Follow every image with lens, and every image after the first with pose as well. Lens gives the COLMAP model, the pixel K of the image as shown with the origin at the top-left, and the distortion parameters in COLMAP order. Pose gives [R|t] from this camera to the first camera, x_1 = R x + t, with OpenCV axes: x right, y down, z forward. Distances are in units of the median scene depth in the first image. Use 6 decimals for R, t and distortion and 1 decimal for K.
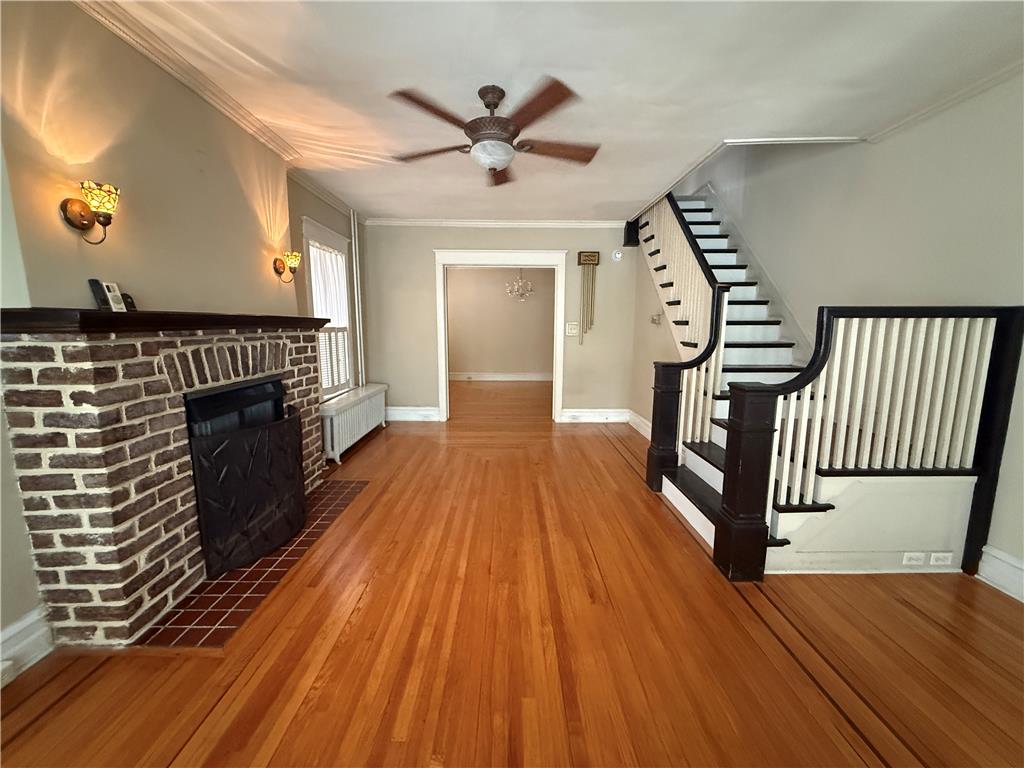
lens RADIAL K [[408.2, 0, 512.3], [0, 408.2, 384.3], [0, 0, 1]] dist [-0.000280, 0.000116]
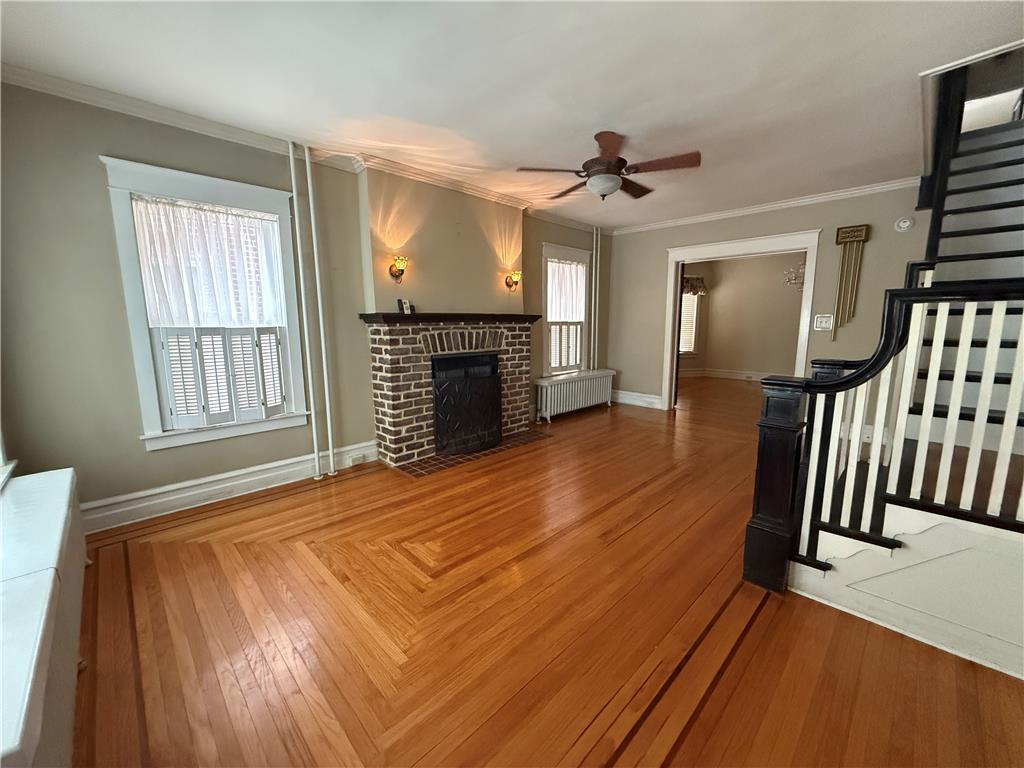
lens RADIAL K [[408.2, 0, 512.0], [0, 408.2, 385.1], [0, 0, 1]] dist [-0.000280, 0.000116]
pose [[0.699416, 0.102712, -0.707296, 0.856490], [-0.095314, 0.994185, 0.050121, 0.030740], [0.708331, 0.032359, 0.705138, -0.095502]]
